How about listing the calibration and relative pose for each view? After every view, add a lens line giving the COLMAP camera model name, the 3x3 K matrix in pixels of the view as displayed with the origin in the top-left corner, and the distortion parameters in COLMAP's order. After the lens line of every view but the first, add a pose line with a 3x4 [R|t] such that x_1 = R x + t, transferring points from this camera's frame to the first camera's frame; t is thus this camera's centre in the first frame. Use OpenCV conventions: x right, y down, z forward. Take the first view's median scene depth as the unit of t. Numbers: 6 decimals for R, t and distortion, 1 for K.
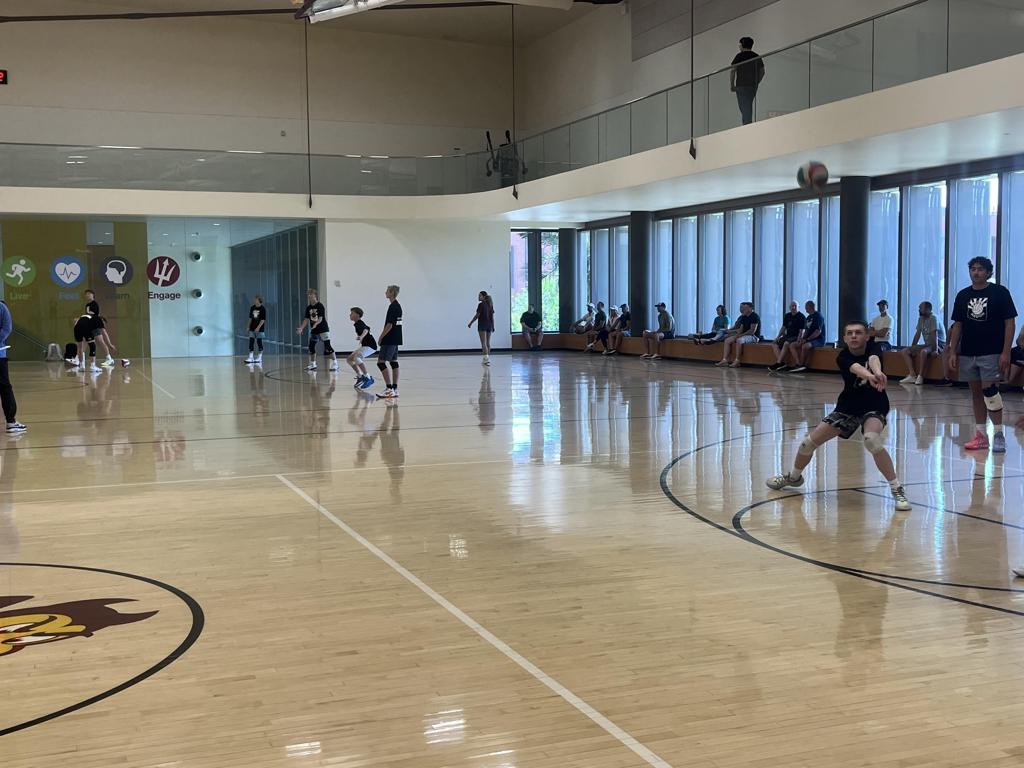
lens RADIAL K [[1195.6, 0, 514.6], [0, 1195.6, 385.4], [0, 0, 1]] dist [-0.004743, 0.003647]
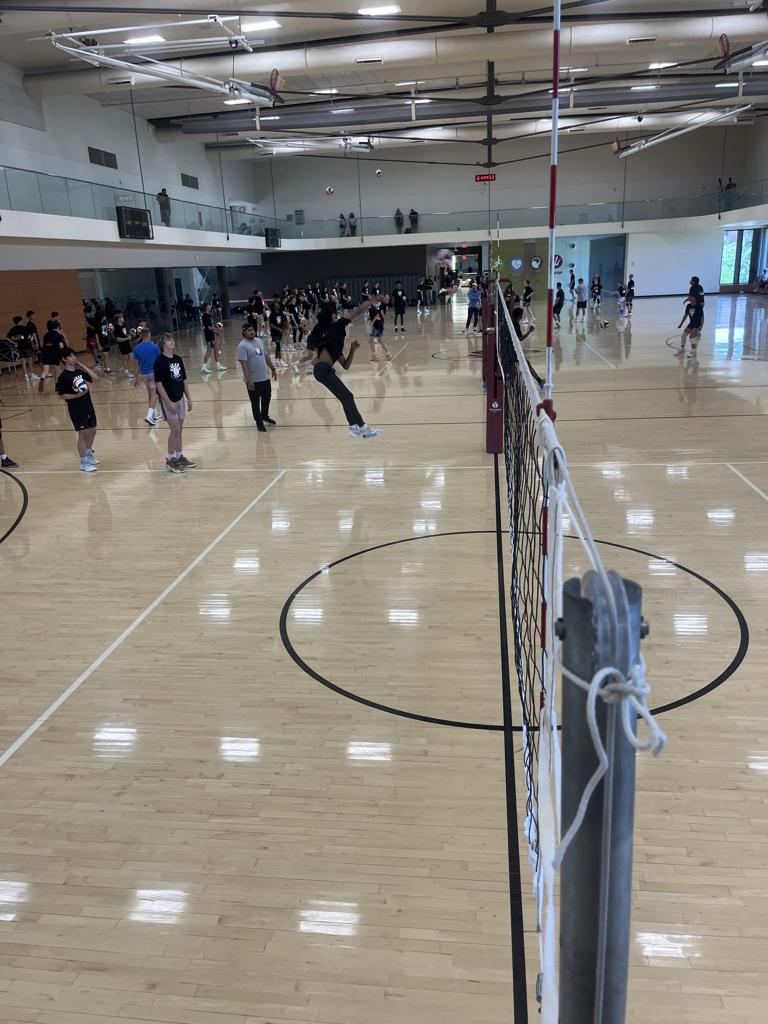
lens RADIAL K [[780.6, 0, 380.9], [0, 780.6, 511.6], [0, 0, 1]] dist [0.059091, -0.089430]
pose [[0.877114, 0.113088, -0.466779, 0.179153], [0.006344, 0.969071, 0.246701, -0.002856], [0.480241, -0.219346, 0.849268, -0.576422]]
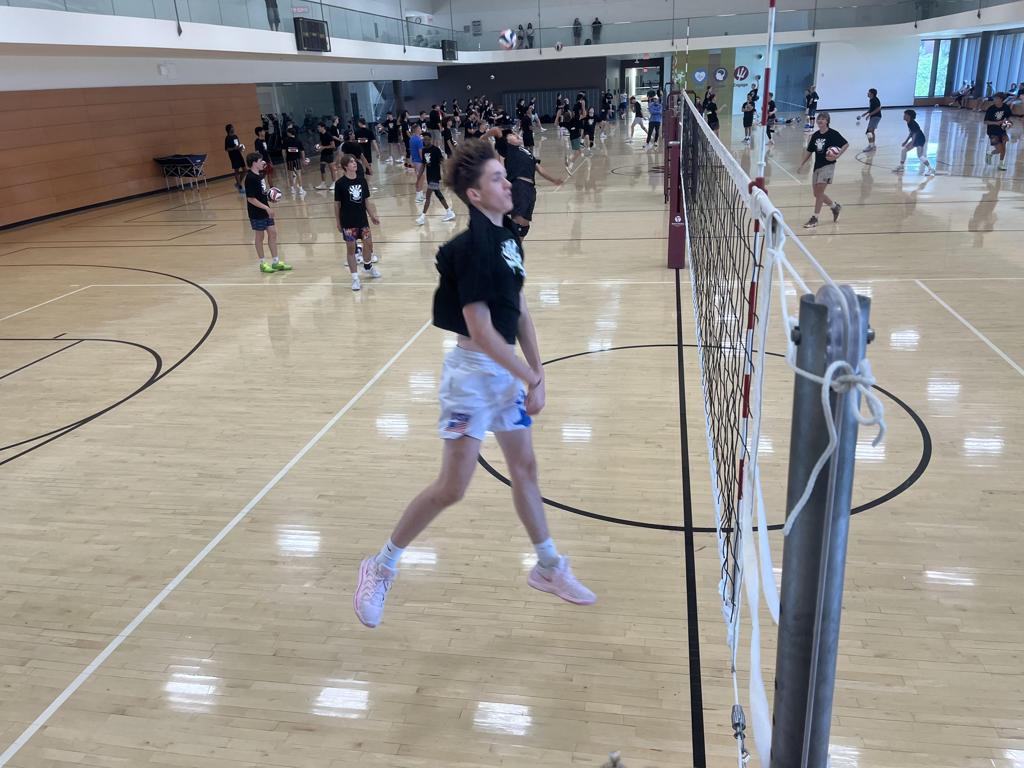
lens RADIAL K [[780.6, 0, 515.1], [0, 780.6, 388.3], [0, 0, 1]] dist [0.059091, -0.089430]
pose [[0.851629, 0.158085, -0.499737, 0.178954], [0.007743, 0.949534, 0.313568, -0.000644], [0.524087, -0.270914, 0.807427, -0.582278]]
